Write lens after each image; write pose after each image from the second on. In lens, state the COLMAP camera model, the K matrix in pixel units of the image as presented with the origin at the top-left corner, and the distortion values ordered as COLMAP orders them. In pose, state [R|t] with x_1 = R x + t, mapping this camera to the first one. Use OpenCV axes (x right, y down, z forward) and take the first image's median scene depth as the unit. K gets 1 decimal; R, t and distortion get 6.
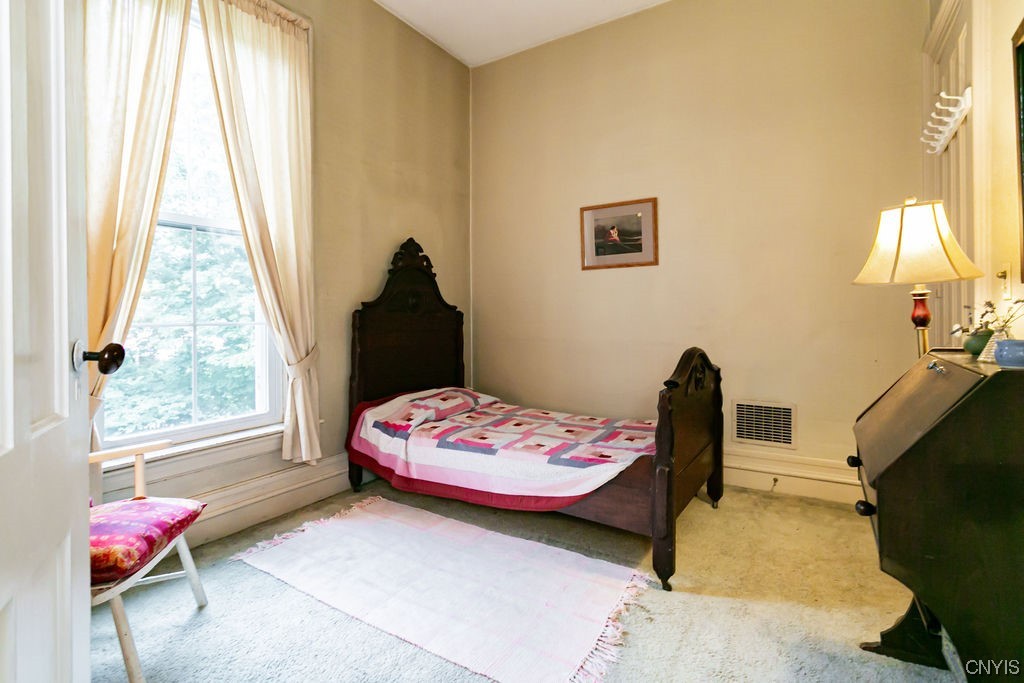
lens RADIAL K [[482.7, 0, 508.5], [0, 482.7, 318.0], [0, 0, 1]] dist [0.000239, 0.000045]
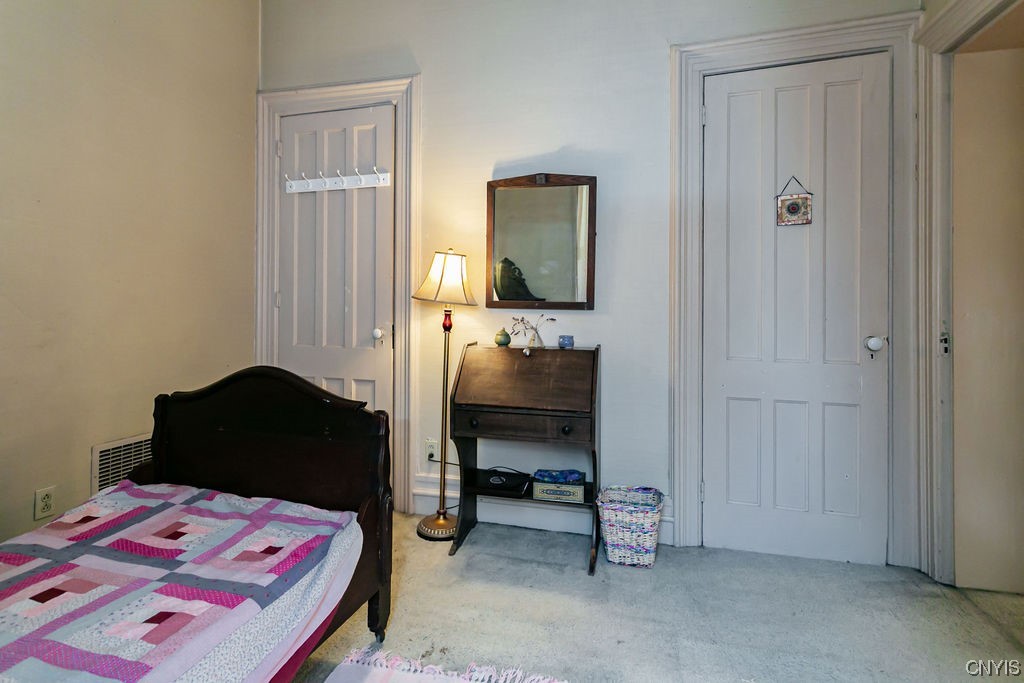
lens RADIAL K [[482.7, 0, 508.5], [0, 482.7, 318.0], [0, 0, 1]] dist [0.000239, 0.000045]
pose [[-0.297778, 0.008944, 0.954593, -0.683549], [-0.000107, 0.999956, -0.009403, -0.010726], [-0.954635, -0.002902, -0.297764, 1.237934]]
